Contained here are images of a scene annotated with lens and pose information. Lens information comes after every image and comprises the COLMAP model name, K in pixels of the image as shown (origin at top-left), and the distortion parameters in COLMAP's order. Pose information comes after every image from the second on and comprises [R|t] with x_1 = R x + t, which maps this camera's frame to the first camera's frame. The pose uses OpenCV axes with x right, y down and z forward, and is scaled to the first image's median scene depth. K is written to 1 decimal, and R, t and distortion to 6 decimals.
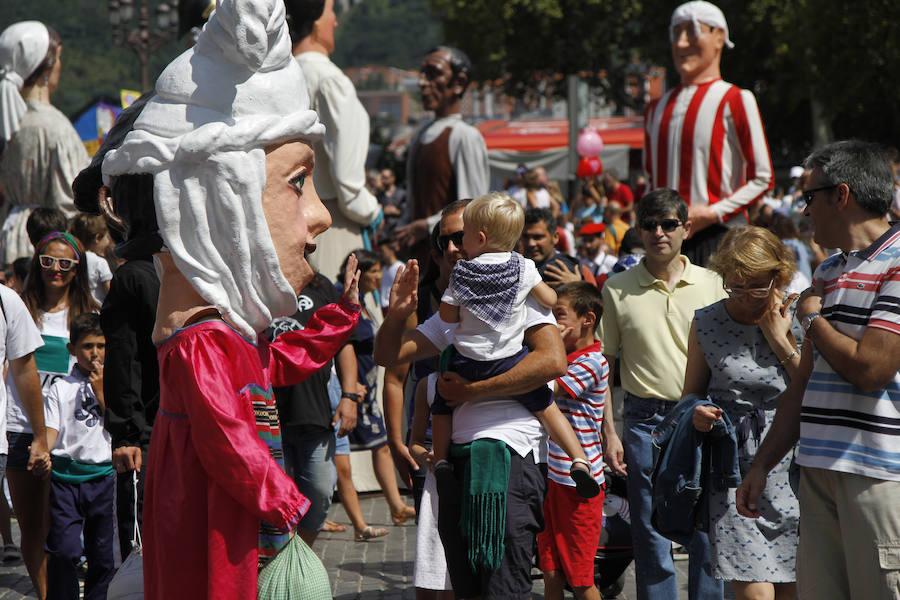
lens RADIAL K [[732.0, 0, 450.0], [0, 732.0, 300.0], [0, 0, 1]] dist [-0.102818, 0.144852]
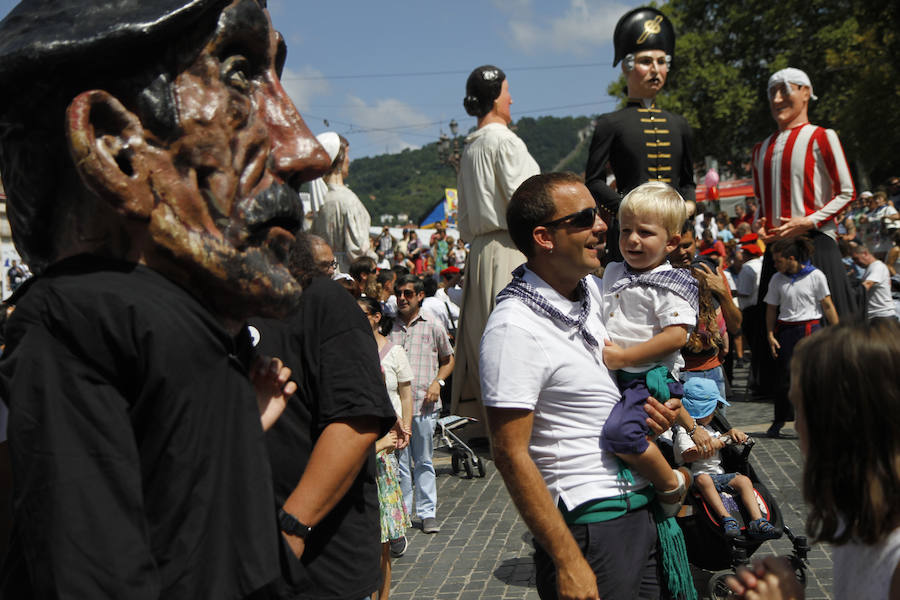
lens RADIAL K [[732.0, 0, 450.0], [0, 732.0, 300.0], [0, 0, 1]] dist [-0.102818, 0.144852]
pose [[0.987228, -0.064983, -0.145455, -0.118814], [0.063396, 0.997868, -0.015524, 0.005206], [0.146153, 0.006104, 0.989243, -0.444004]]
